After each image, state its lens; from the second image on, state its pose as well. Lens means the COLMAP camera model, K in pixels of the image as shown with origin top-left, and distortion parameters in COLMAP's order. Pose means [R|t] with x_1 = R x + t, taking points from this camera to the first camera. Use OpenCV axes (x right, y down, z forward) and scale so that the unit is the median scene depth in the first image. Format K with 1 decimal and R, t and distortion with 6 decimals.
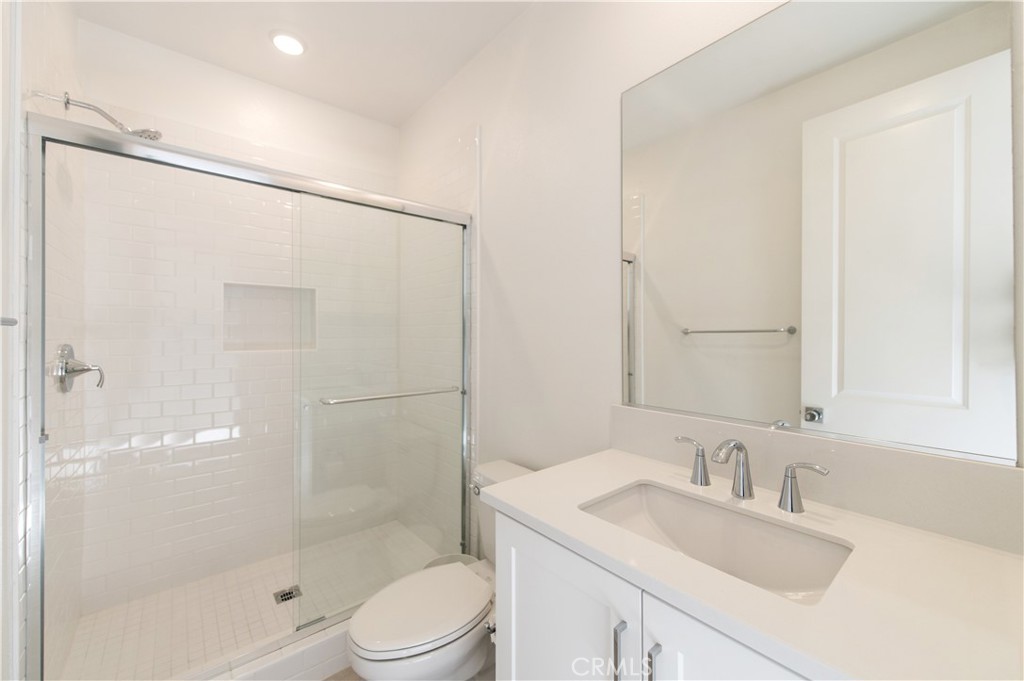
lens RADIAL K [[405.1, 0, 512.1], [0, 405.1, 333.0], [0, 0, 1]] dist [0.012513, -0.000233]
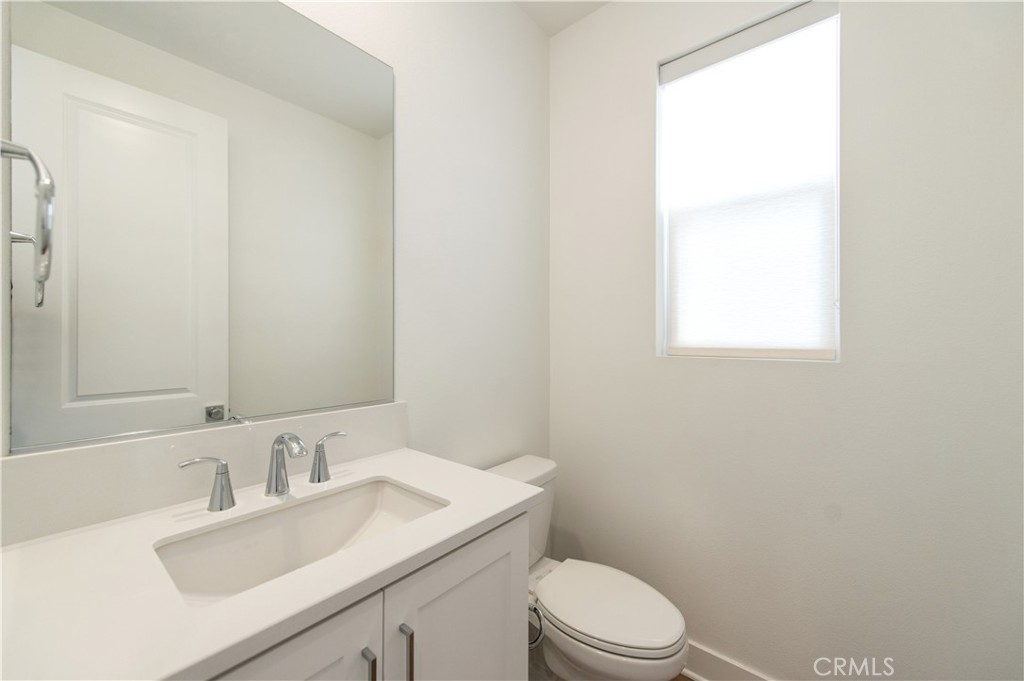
lens RADIAL K [[414.1, 0, 506.8], [0, 414.1, 328.7], [0, 0, 1]] dist [0.056626, -0.000121]
pose [[-0.175761, 0.007852, 0.984401, -0.549255], [-0.019229, 0.999750, -0.011407, 0.015601], [-0.984245, -0.020934, -0.175566, 0.687742]]
